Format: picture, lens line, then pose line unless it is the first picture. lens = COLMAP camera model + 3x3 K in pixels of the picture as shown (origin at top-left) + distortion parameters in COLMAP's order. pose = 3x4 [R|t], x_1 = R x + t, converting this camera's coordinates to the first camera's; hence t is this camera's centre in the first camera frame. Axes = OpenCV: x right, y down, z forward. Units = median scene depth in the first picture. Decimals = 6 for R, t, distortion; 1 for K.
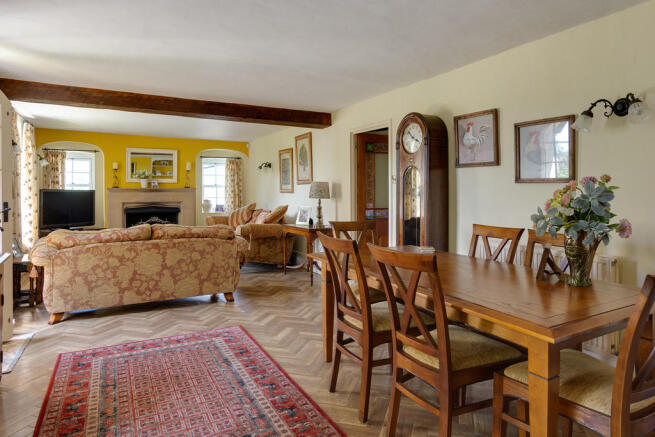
lens RADIAL K [[387.3, 0, 328.6], [0, 387.3, 200.8], [0, 0, 1]] dist [-0.002811, -0.000652]
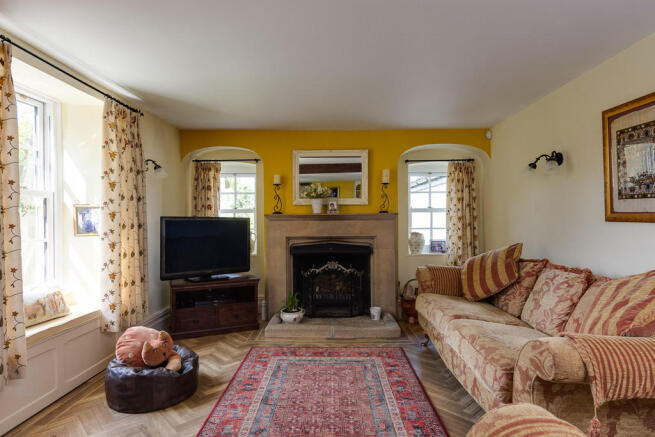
lens RADIAL K [[387.3, 0, 328.6], [0, 387.3, 200.8], [0, 0, 1]] dist [-0.002811, -0.000652]
pose [[0.869272, -0.027392, -0.493574, -0.155193], [-0.007172, 0.997660, -0.067997, -0.011658], [0.494282, 0.062648, 0.867041, 0.469865]]
